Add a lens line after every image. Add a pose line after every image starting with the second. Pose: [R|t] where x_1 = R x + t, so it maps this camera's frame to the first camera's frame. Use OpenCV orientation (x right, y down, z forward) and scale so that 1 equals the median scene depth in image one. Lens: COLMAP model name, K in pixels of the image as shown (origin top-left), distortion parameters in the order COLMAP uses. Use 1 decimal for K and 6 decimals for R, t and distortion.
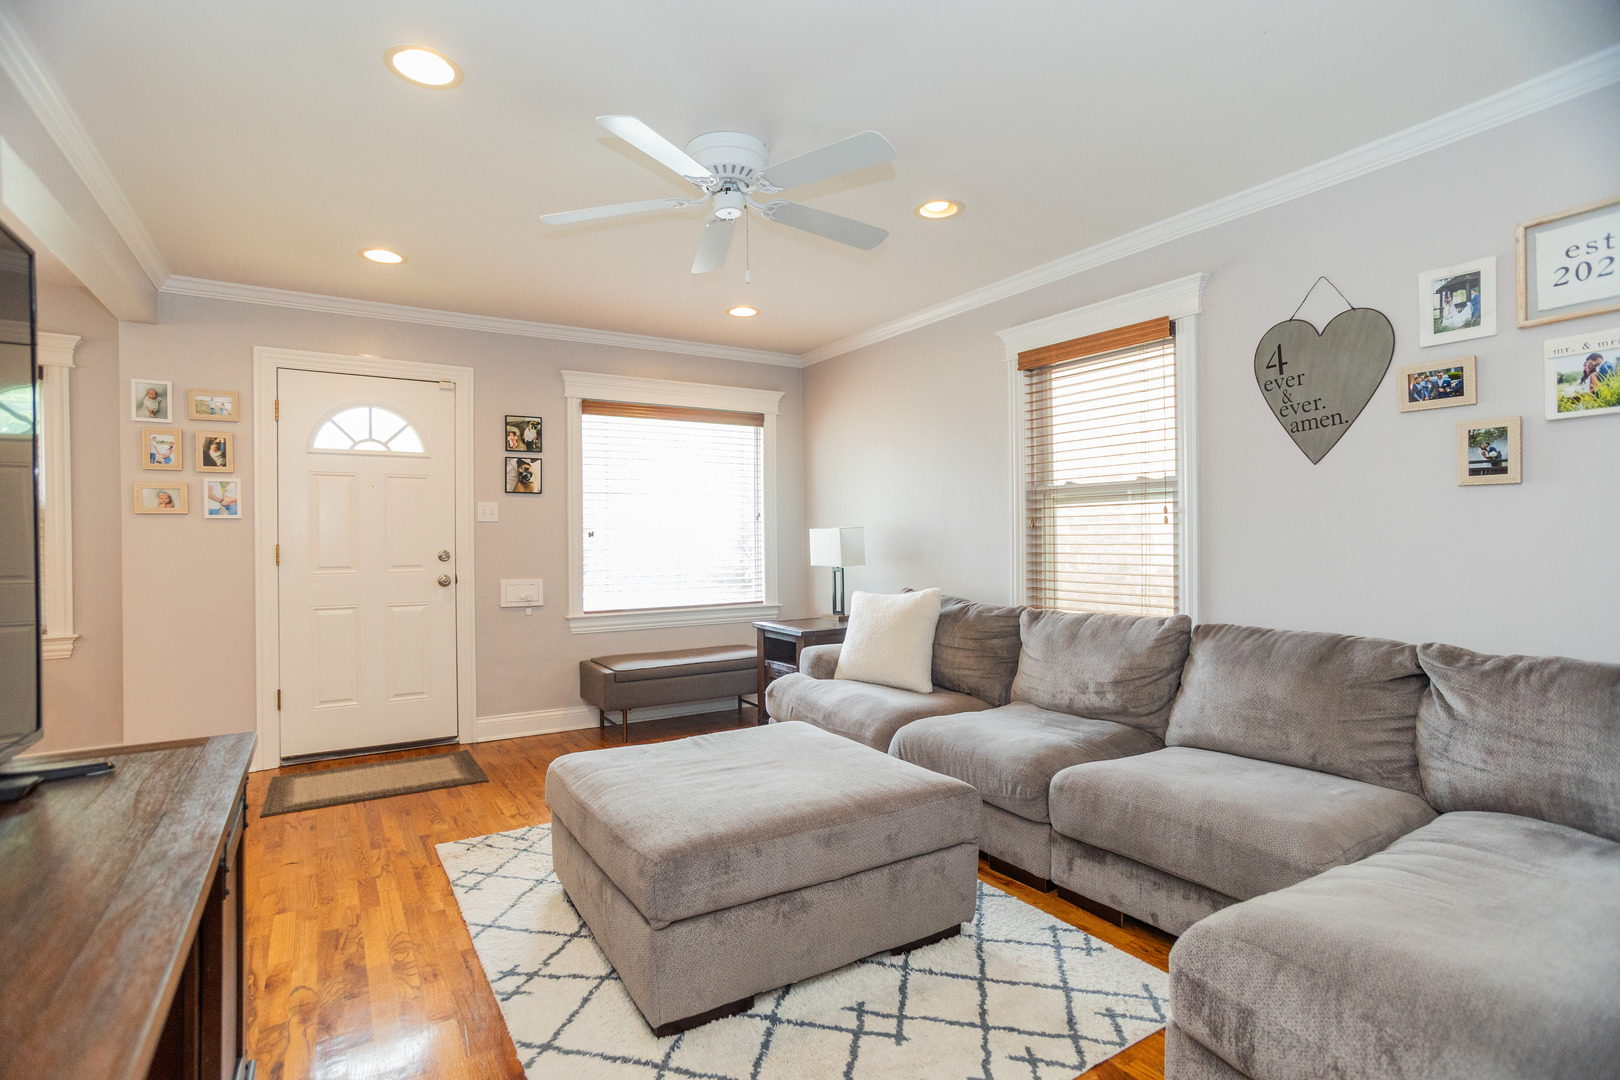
lens RADIAL K [[778.6, 0, 812.1], [0, 778.6, 542.6], [0, 0, 1]] dist [-0.028481, 0.009003]
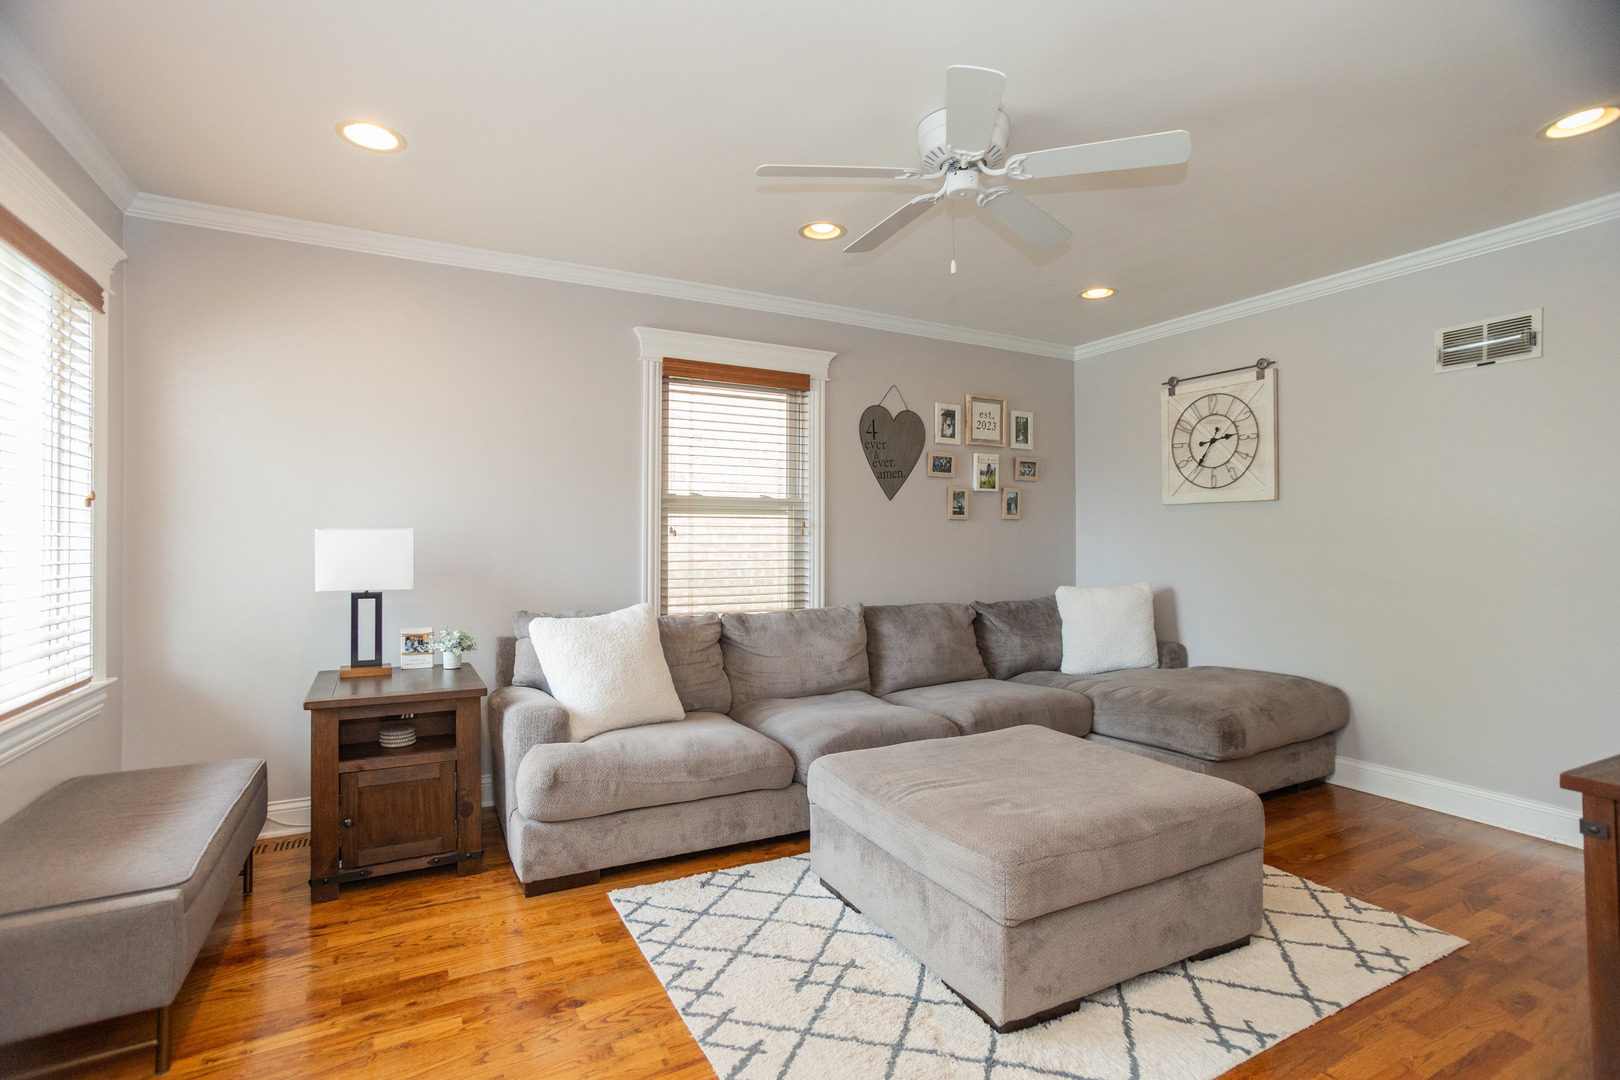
lens RADIAL K [[778.6, 0, 806.6], [0, 778.6, 547.8], [0, 0, 1]] dist [-0.028481, 0.009003]
pose [[0.069029, 0.004027, 0.997607, -1.067724], [0.006177, 0.999971, -0.004464, 0.003198], [-0.997596, 0.006471, 0.069002, 1.167124]]
